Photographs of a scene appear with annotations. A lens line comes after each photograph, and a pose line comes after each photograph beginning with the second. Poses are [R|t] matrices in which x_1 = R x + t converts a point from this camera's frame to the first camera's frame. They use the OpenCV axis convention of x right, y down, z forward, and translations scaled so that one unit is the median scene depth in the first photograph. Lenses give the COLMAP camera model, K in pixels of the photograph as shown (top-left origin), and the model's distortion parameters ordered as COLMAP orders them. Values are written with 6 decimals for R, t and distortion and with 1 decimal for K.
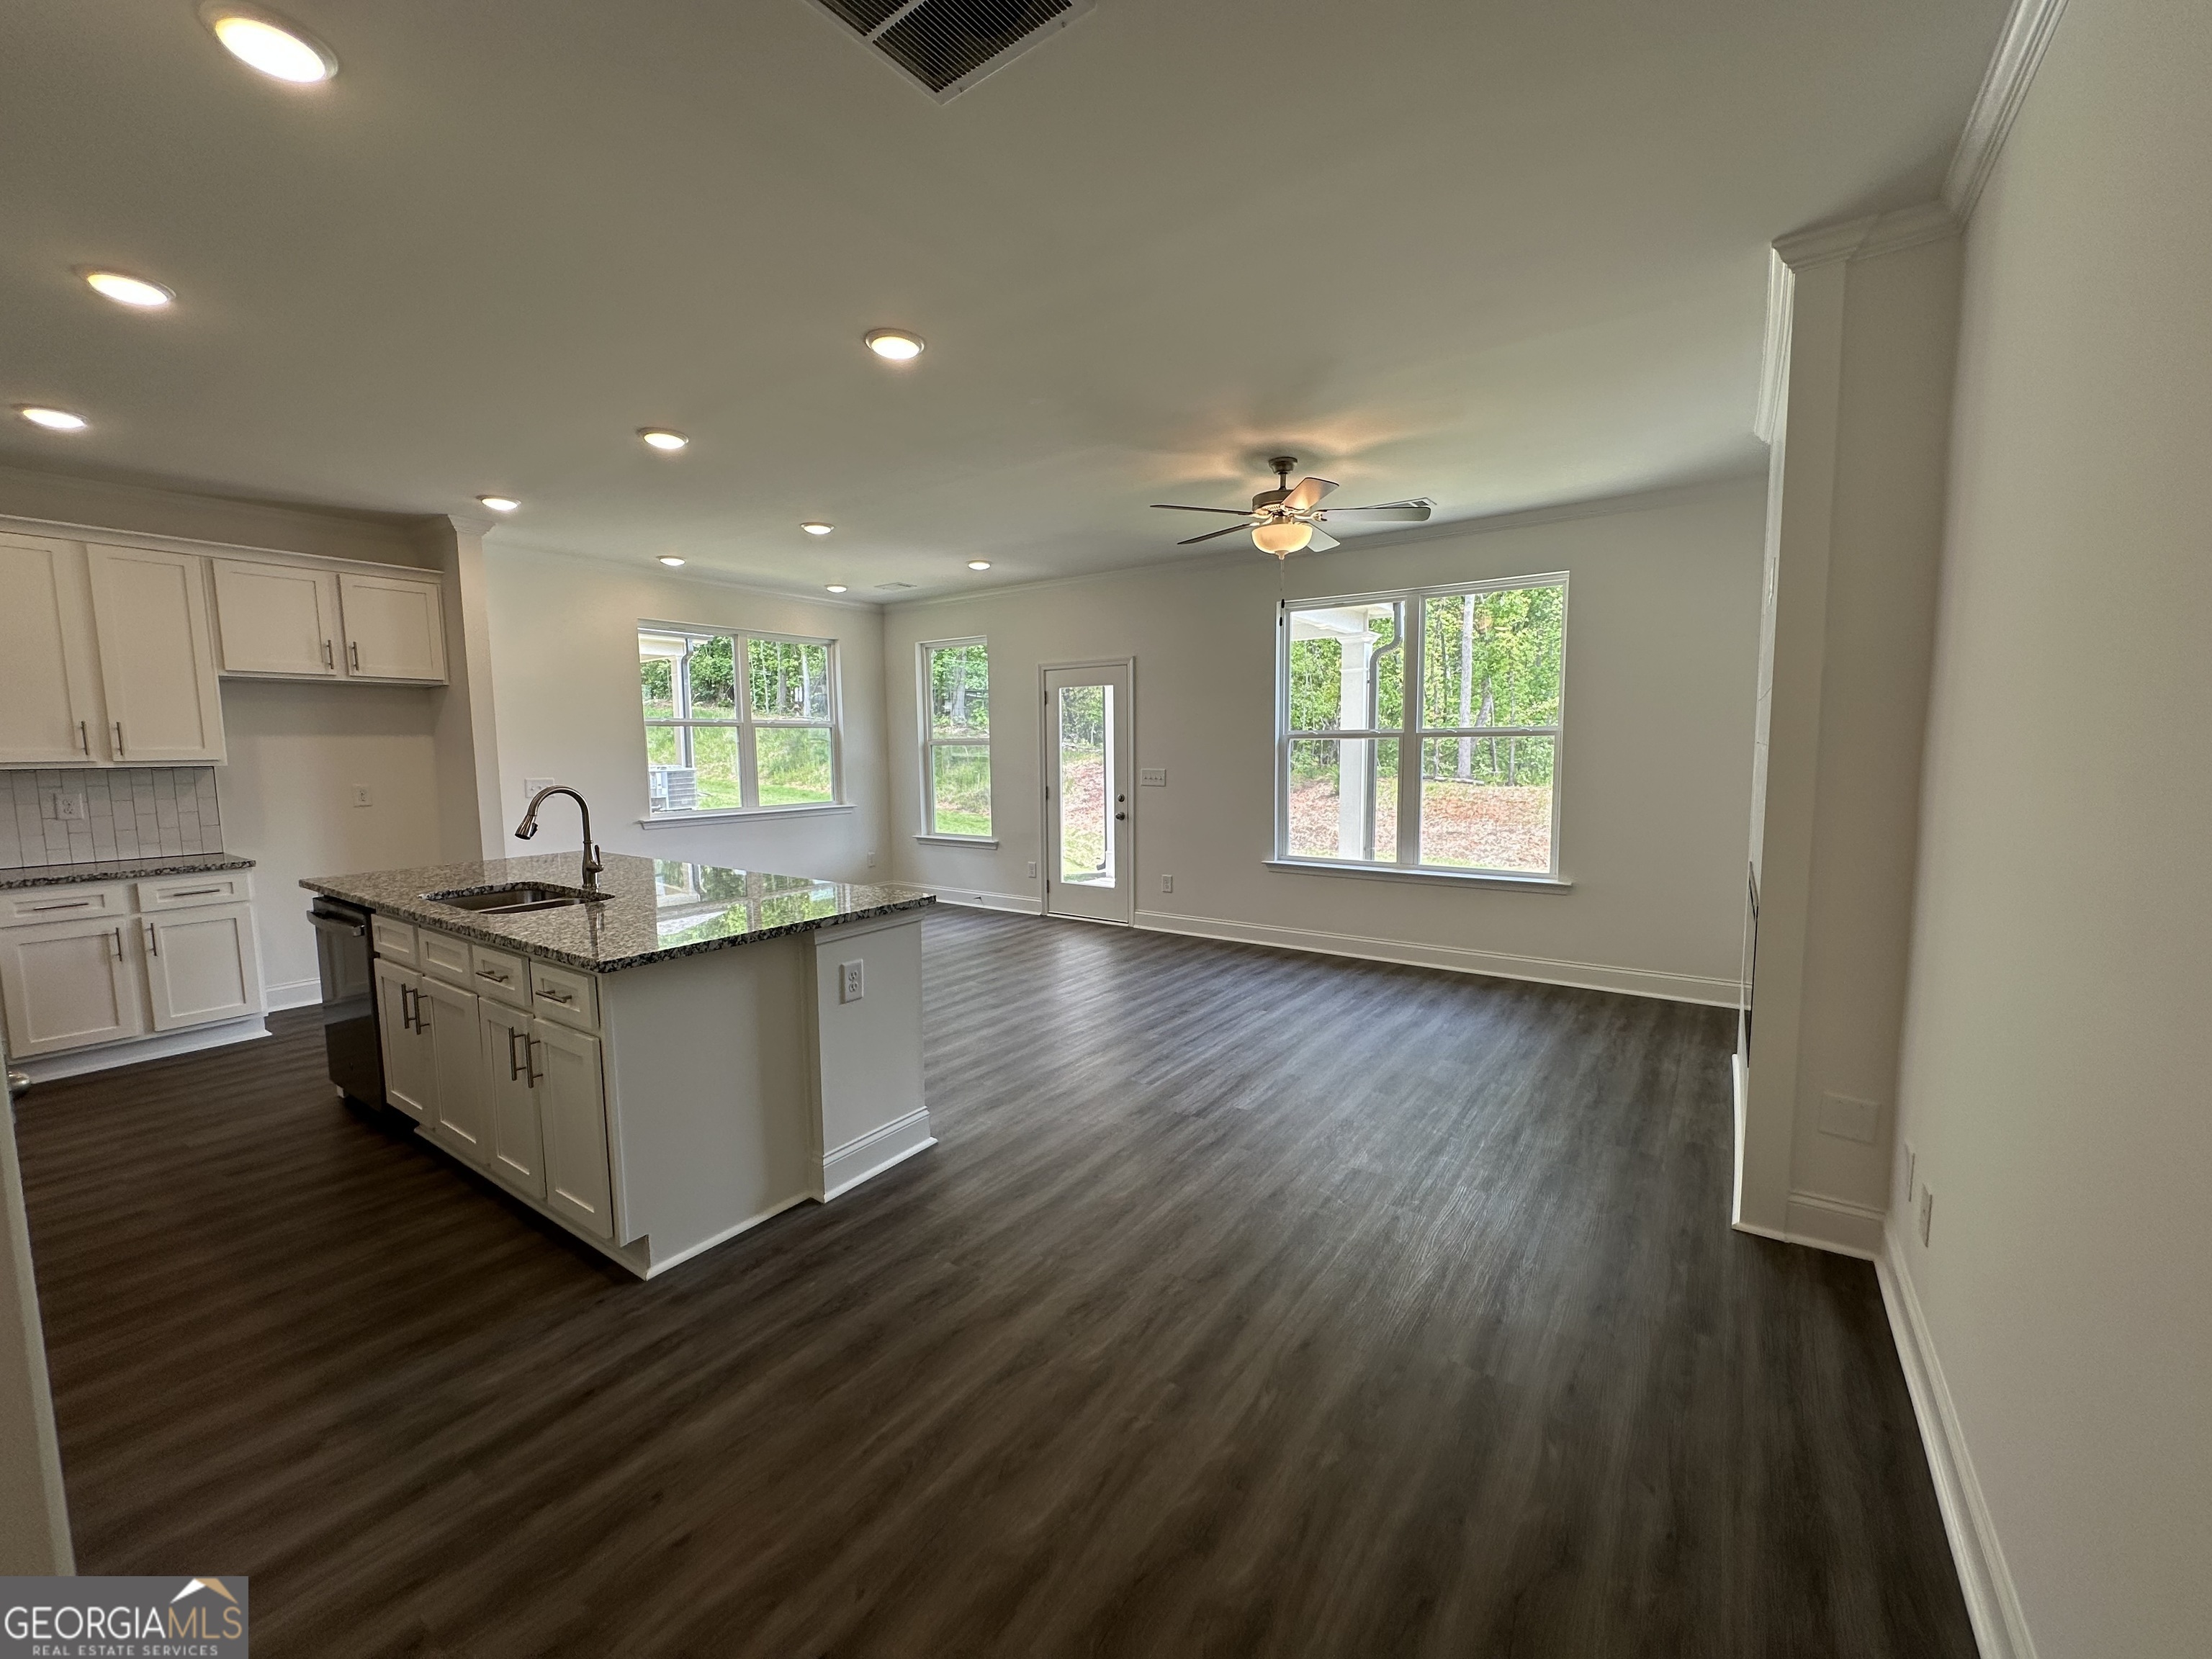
lens RADIAL K [[880.6, 0, 1109.7], [0, 880.6, 833.2], [0, 0, 1]] dist [-0.000420, 0.000295]
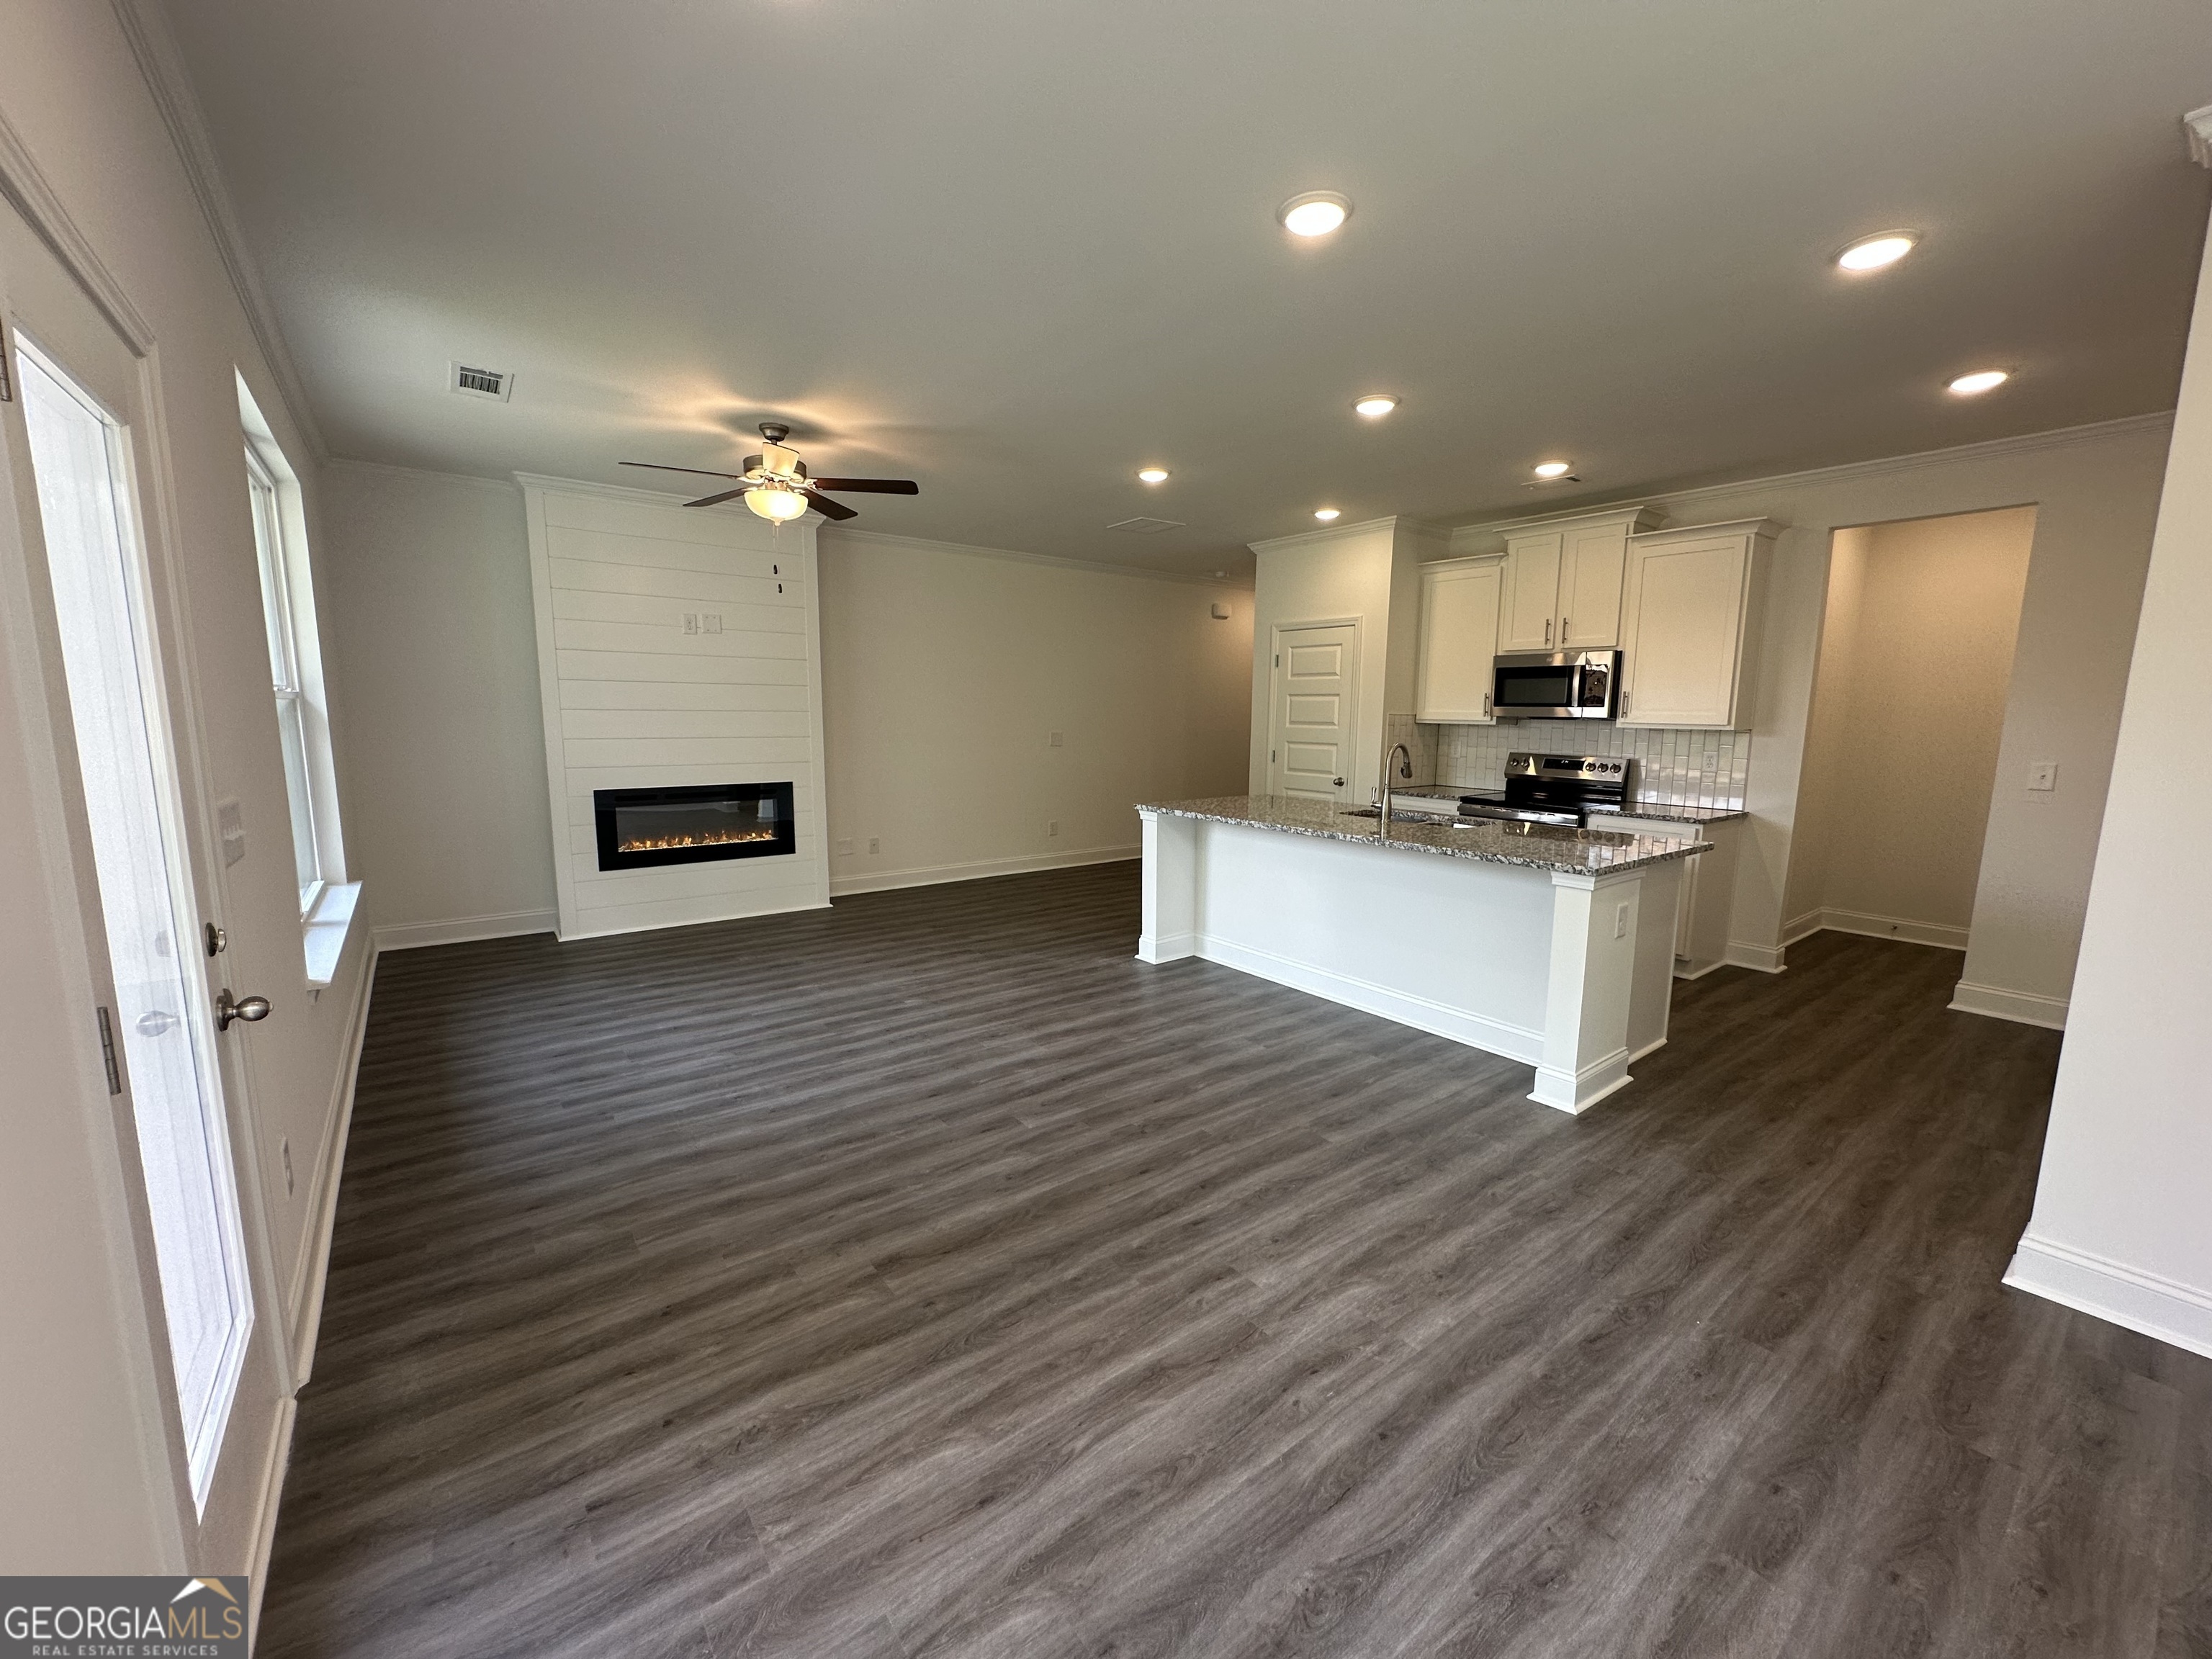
lens RADIAL K [[880.6, 0, 1109.7], [0, 880.6, 833.2], [0, 0, 1]] dist [-0.000420, 0.000295]
pose [[-0.956579, -0.041102, 0.288560, -0.383557], [0.027724, 0.972689, 0.230452, -0.155590], [-0.290151, 0.228446, -0.929314, 1.552629]]
